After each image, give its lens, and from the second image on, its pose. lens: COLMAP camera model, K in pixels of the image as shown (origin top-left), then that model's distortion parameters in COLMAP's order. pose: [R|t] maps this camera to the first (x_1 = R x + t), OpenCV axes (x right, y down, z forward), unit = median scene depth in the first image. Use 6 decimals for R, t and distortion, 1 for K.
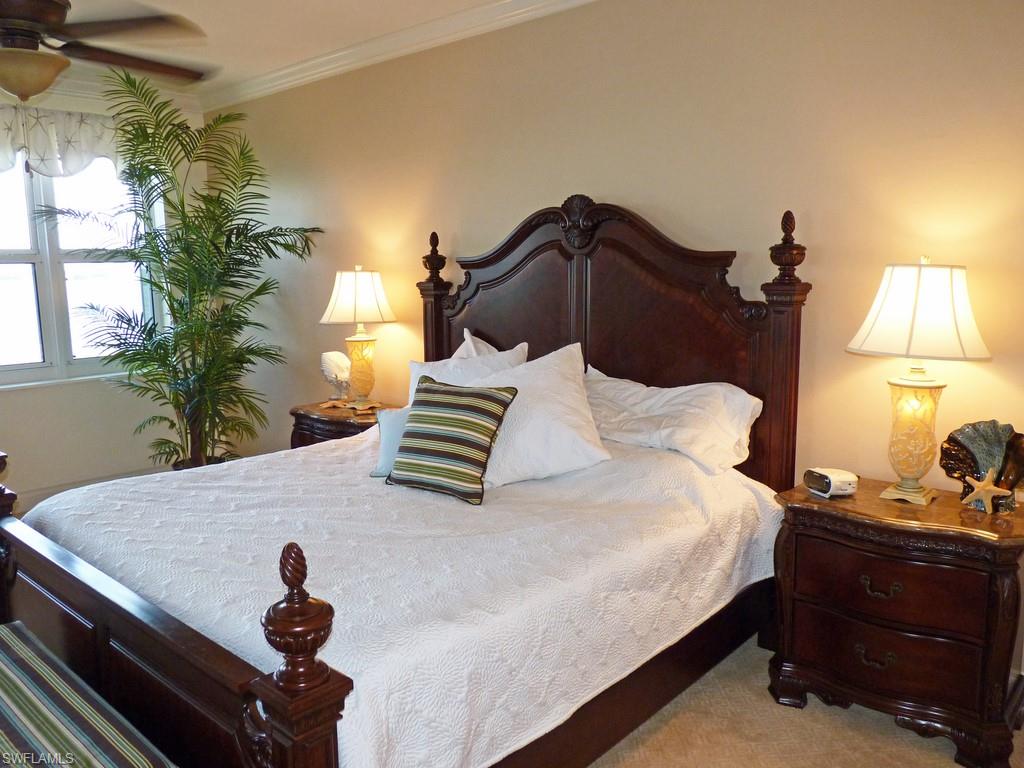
lens RADIAL K [[820.8, 0, 513.0], [0, 820.8, 378.7], [0, 0, 1]] dist [-0.024402, 0.034709]
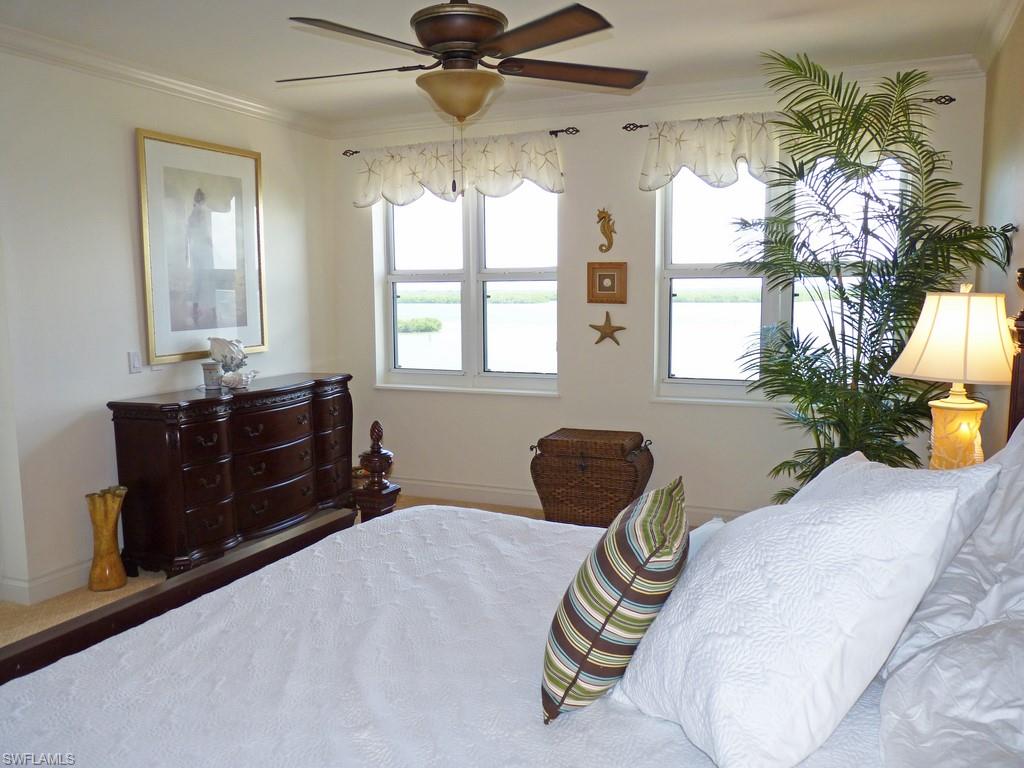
lens RADIAL K [[820.8, 0, 512.8], [0, 820.8, 393.9], [0, 0, 1]] dist [-0.024402, 0.034709]
pose [[0.314218, 0.135484, -0.939634, 0.420974], [-0.128486, 0.986727, 0.099308, -0.112391], [0.940616, 0.089525, 0.327455, 0.733361]]
